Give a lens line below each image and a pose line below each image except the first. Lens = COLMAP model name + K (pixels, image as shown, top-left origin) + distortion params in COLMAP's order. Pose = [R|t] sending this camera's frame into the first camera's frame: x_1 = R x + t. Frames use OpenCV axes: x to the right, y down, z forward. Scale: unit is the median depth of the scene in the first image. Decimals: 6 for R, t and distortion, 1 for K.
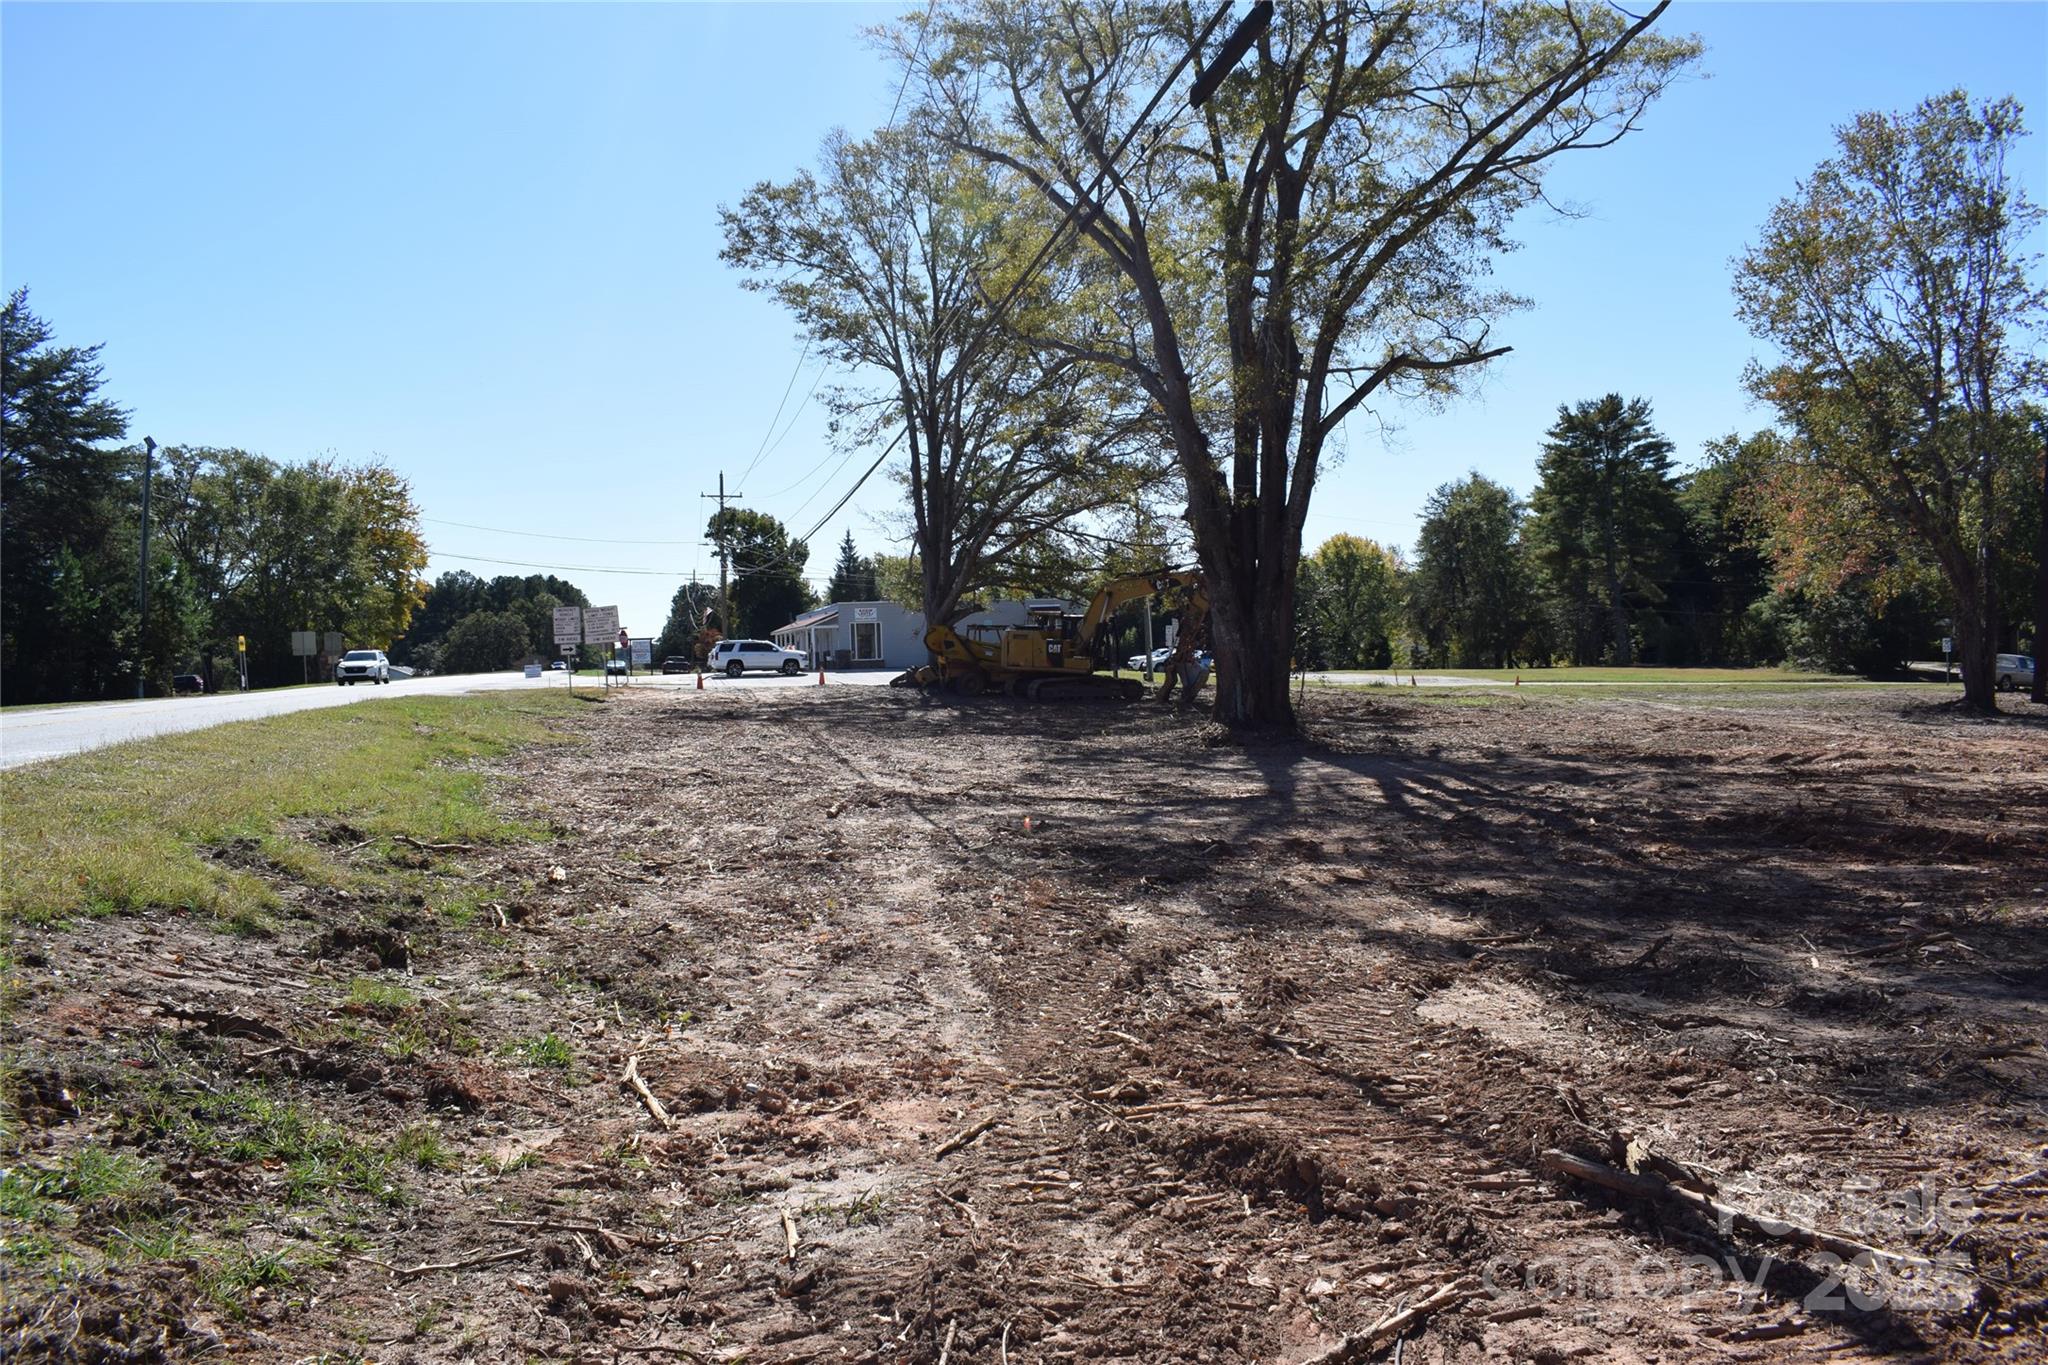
lens RADIAL K [[1608.2, 0, 1012.0], [0, 1608.2, 684.2], [0, 0, 1]] dist [-0.096699, 0.011821]
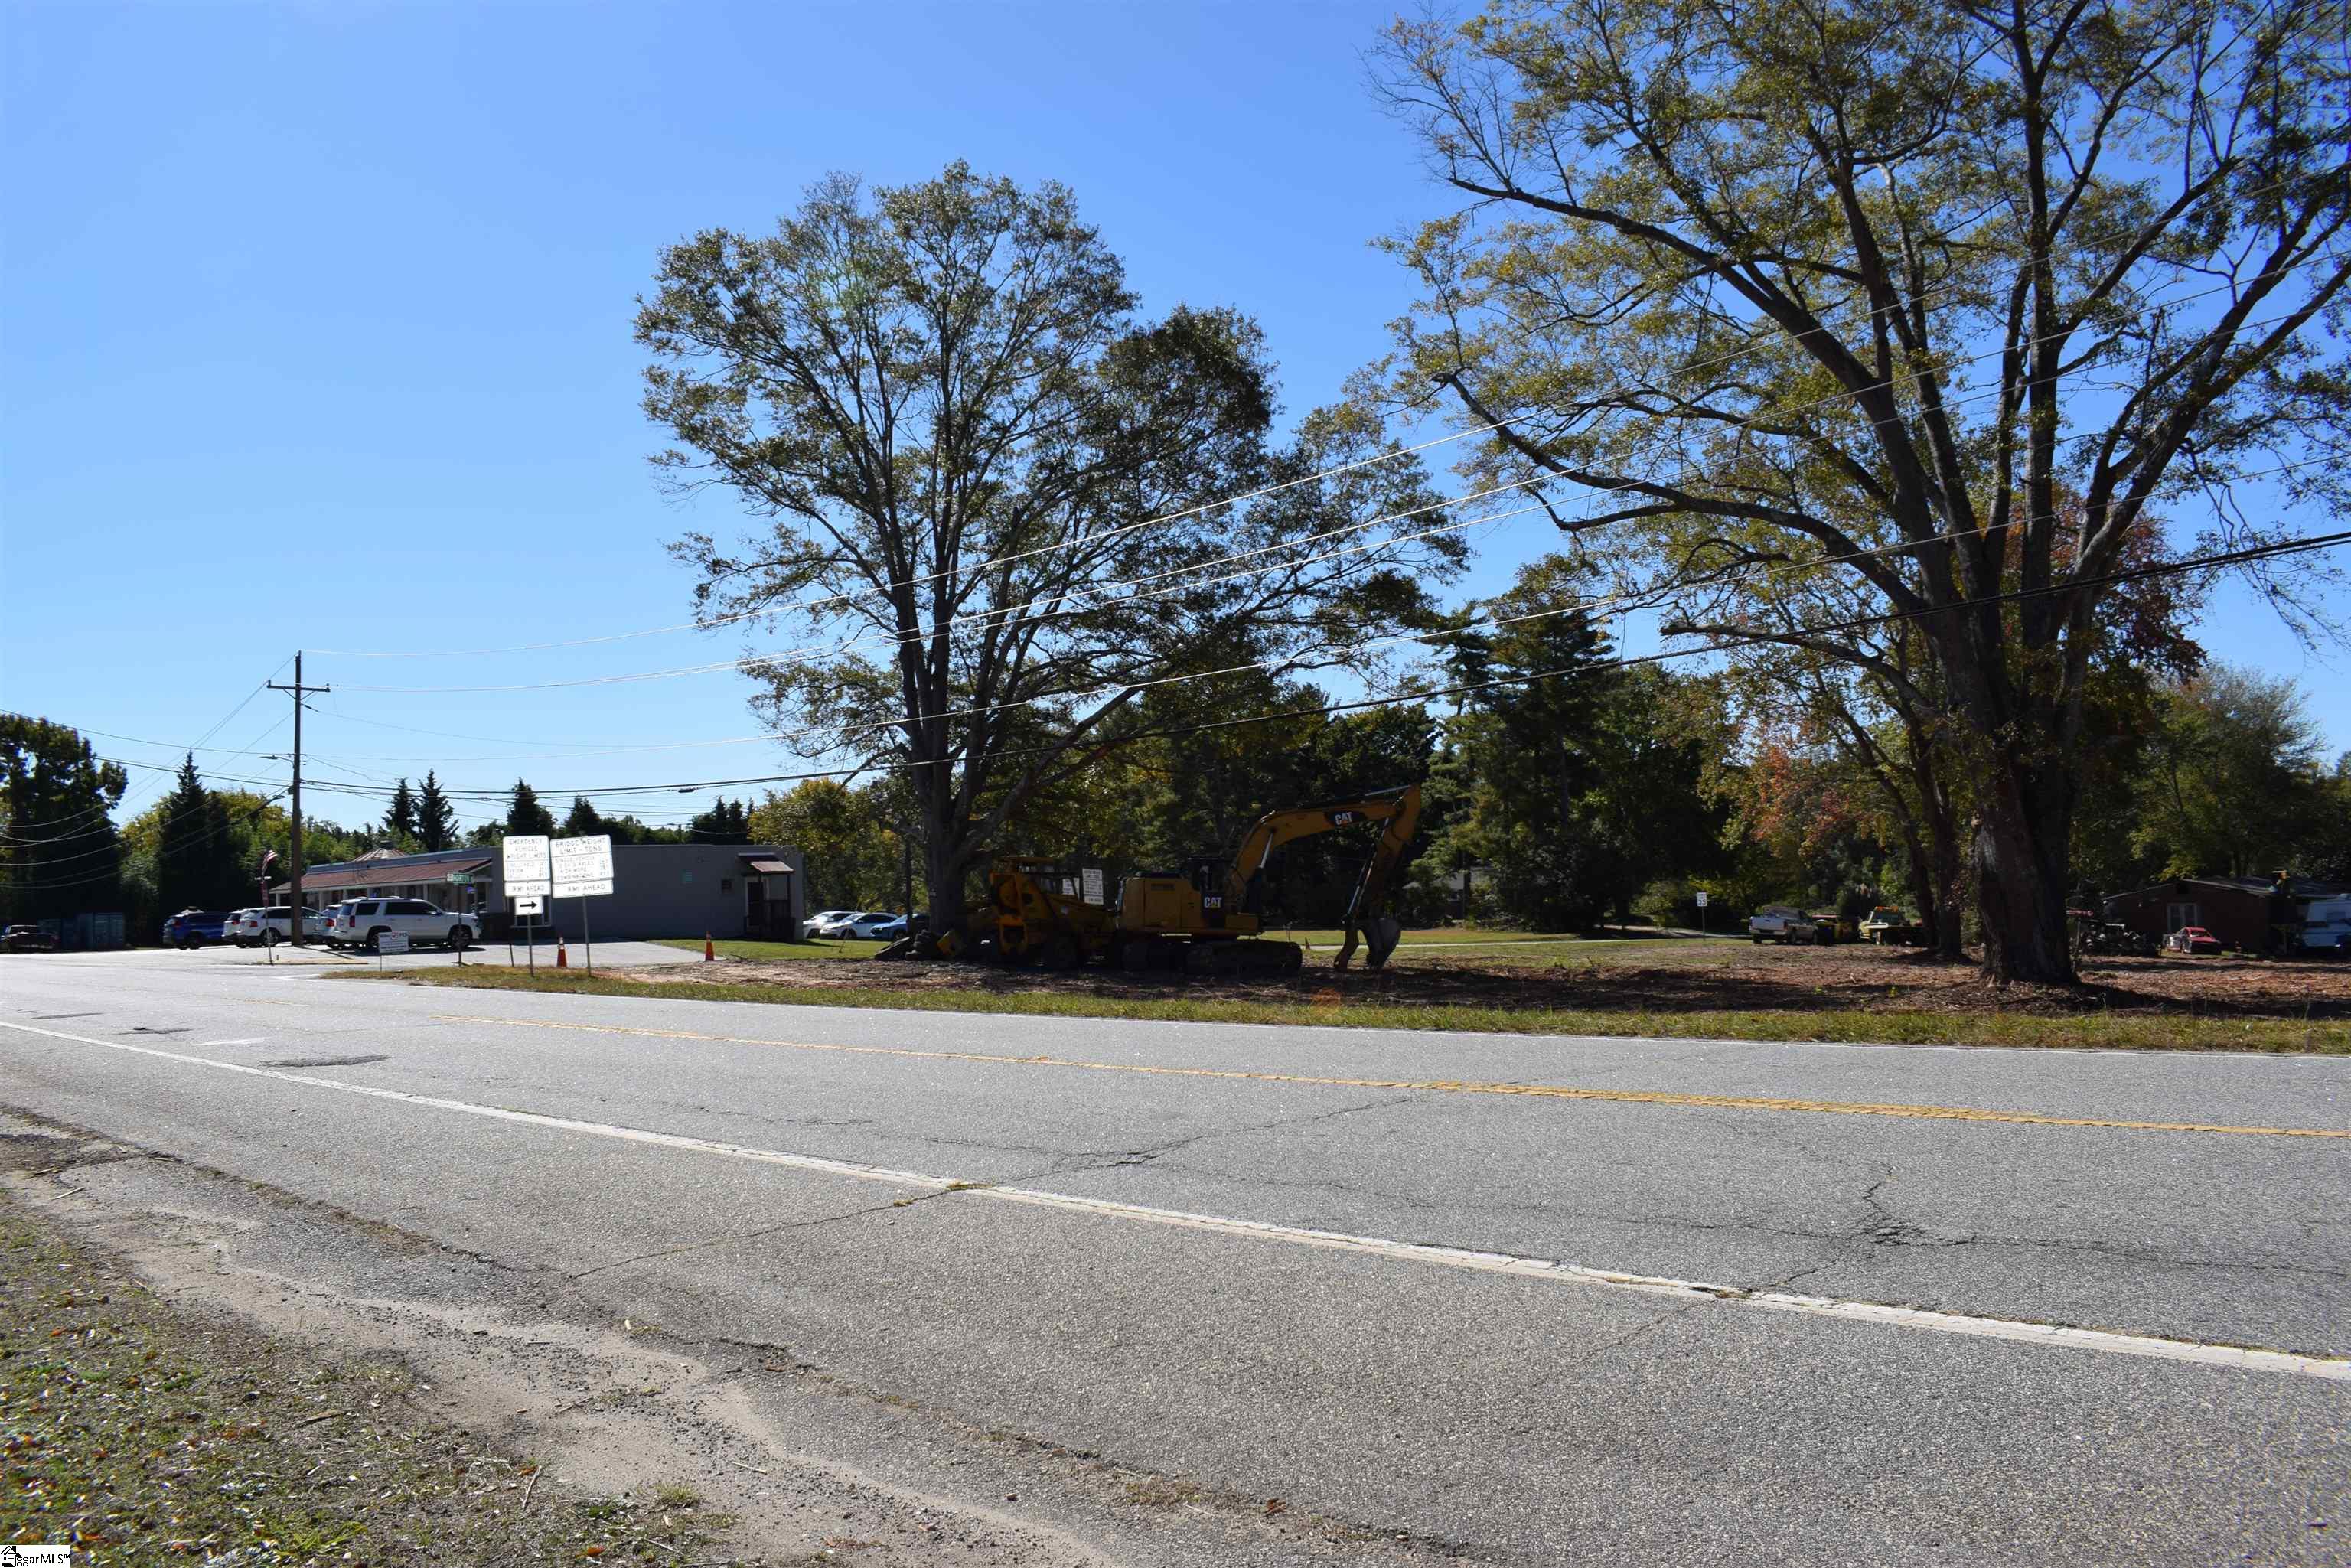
lens RADIAL K [[1846.0, 0, 1152.3], [0, 1846.0, 779.8], [0, 0, 1]] dist [-0.096699, 0.011821]
pose [[0.870910, 0.029194, 0.490575, -0.224142], [0.018681, 0.995546, -0.092408, -0.000171], [-0.491088, 0.089644, 0.866485, 0.143814]]
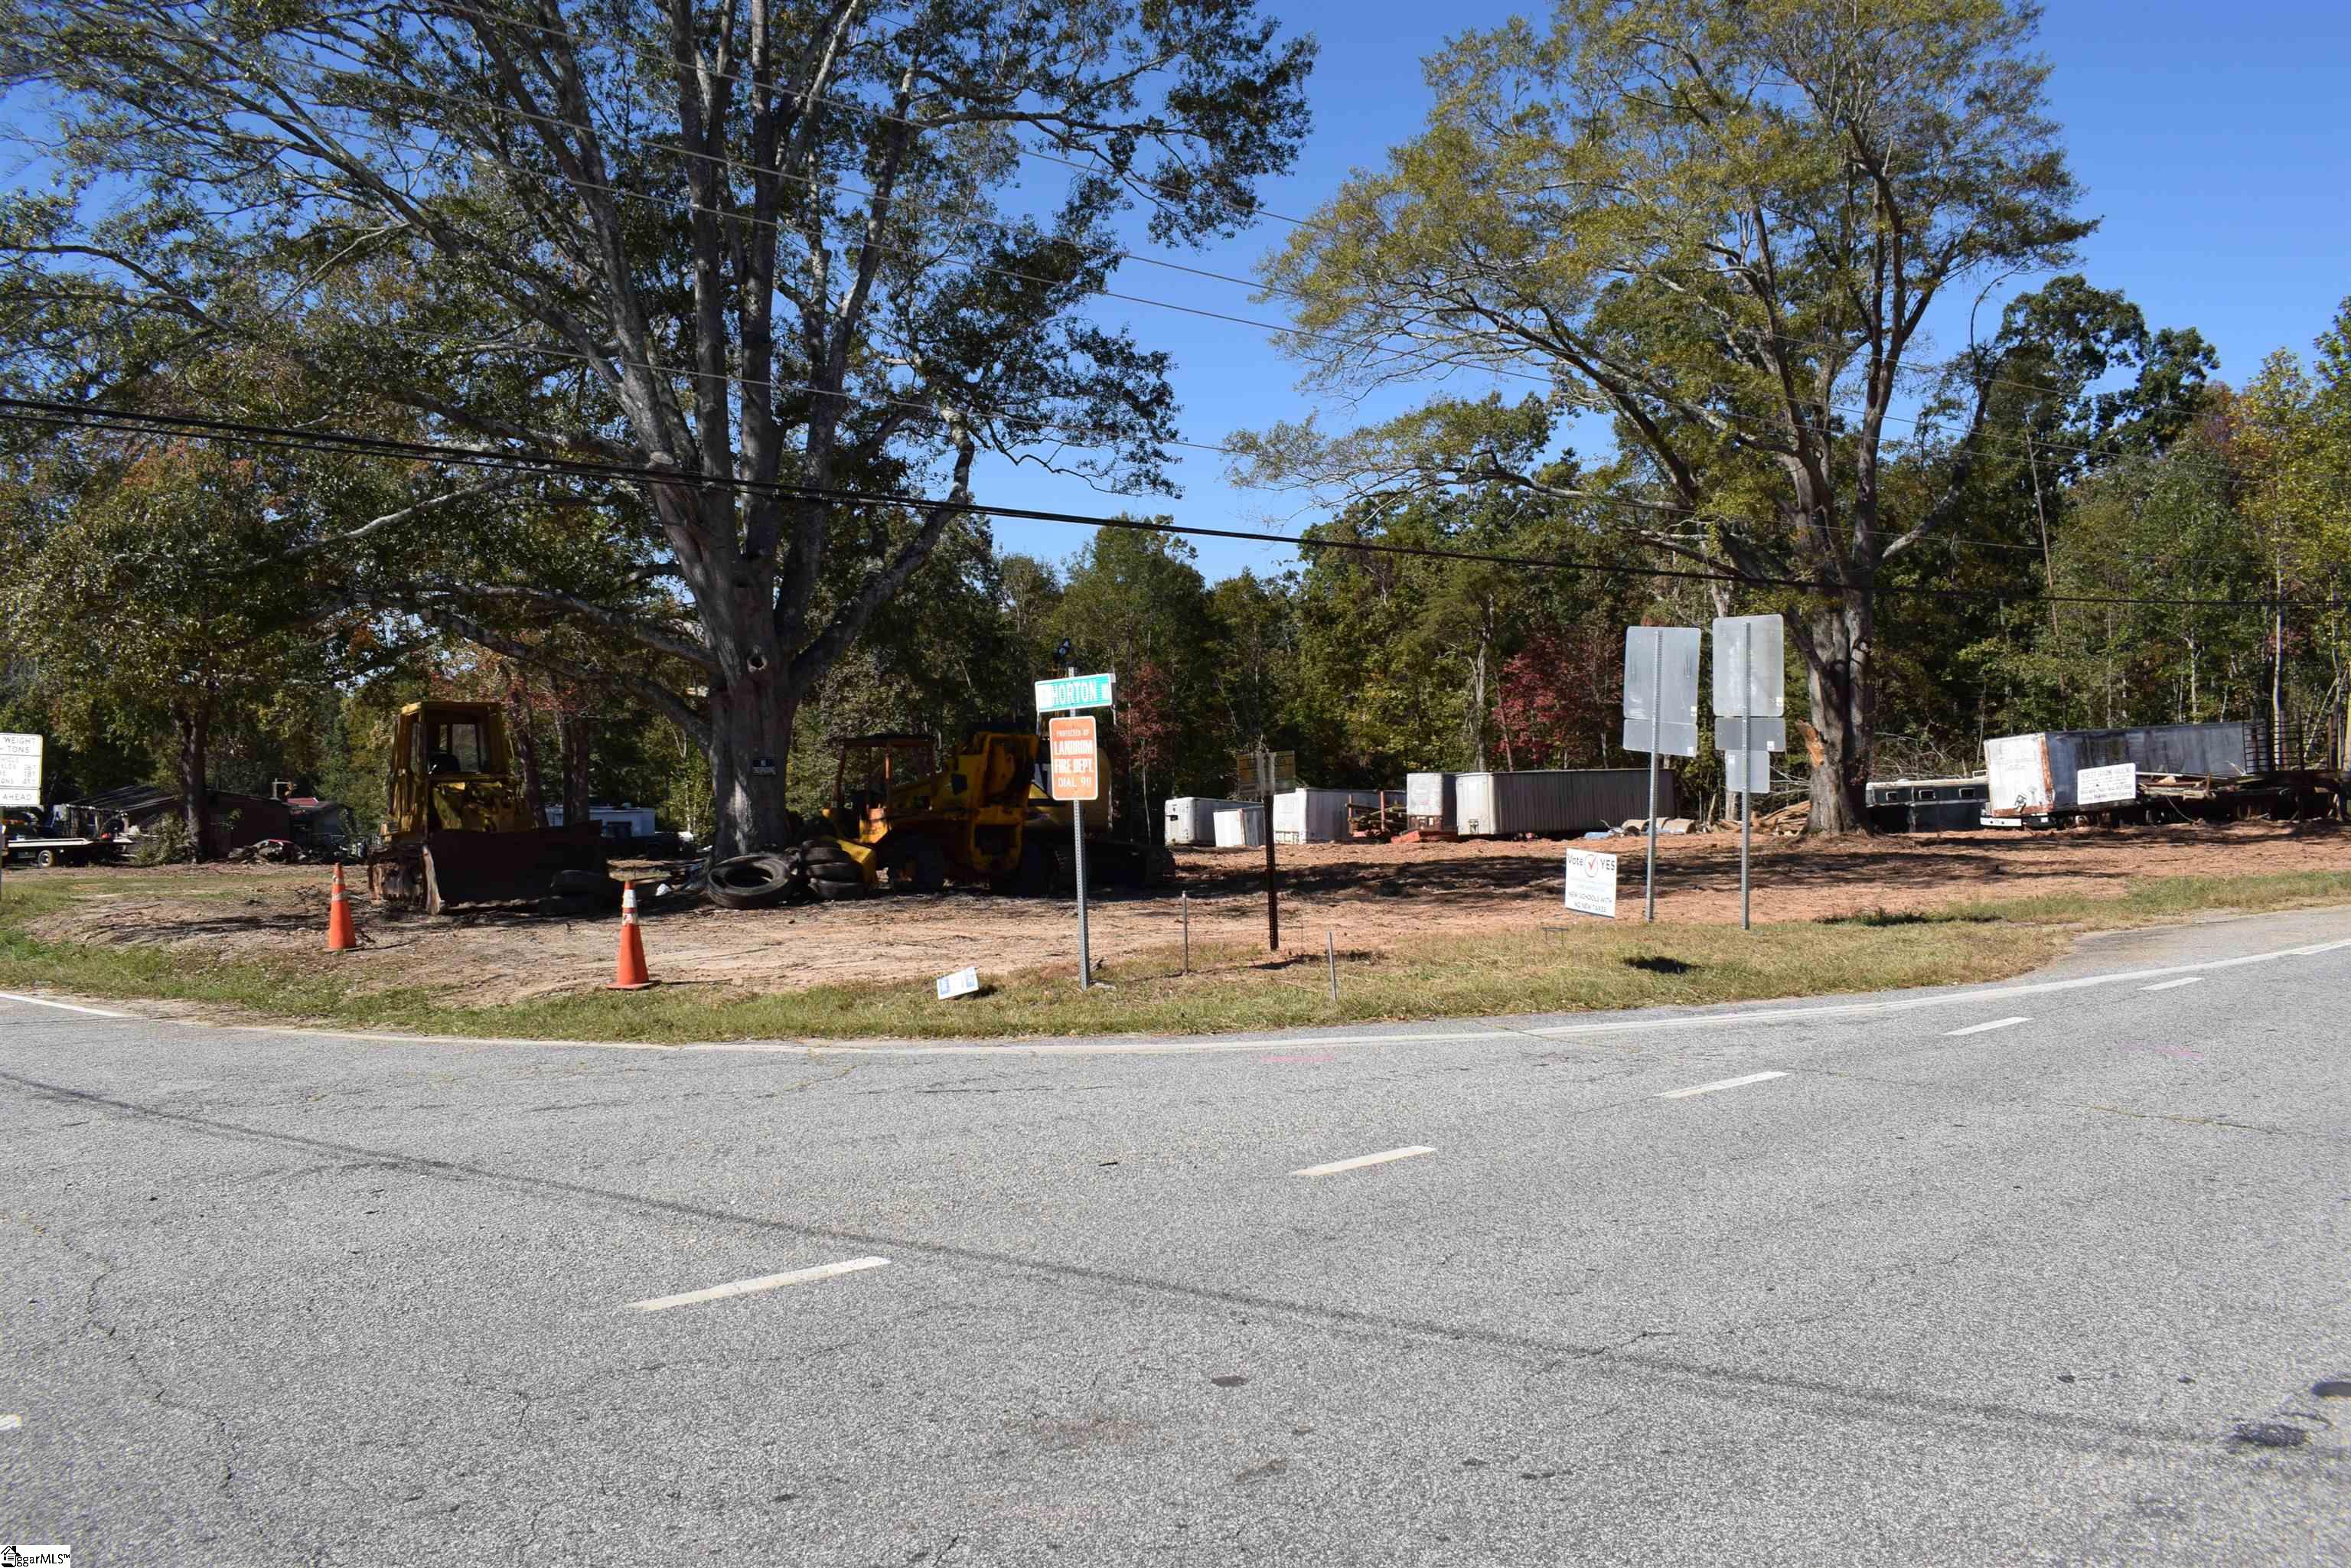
lens RADIAL K [[1846.0, 0, 1174.4], [0, 1846.0, 785.9], [0, 0, 1]] dist [-0.096699, 0.011821]
pose [[-0.412500, 0.010614, 0.910896, -0.283639], [0.041290, 0.999122, 0.007056, -0.013376], [-0.910022, 0.040521, -0.412576, 0.650959]]
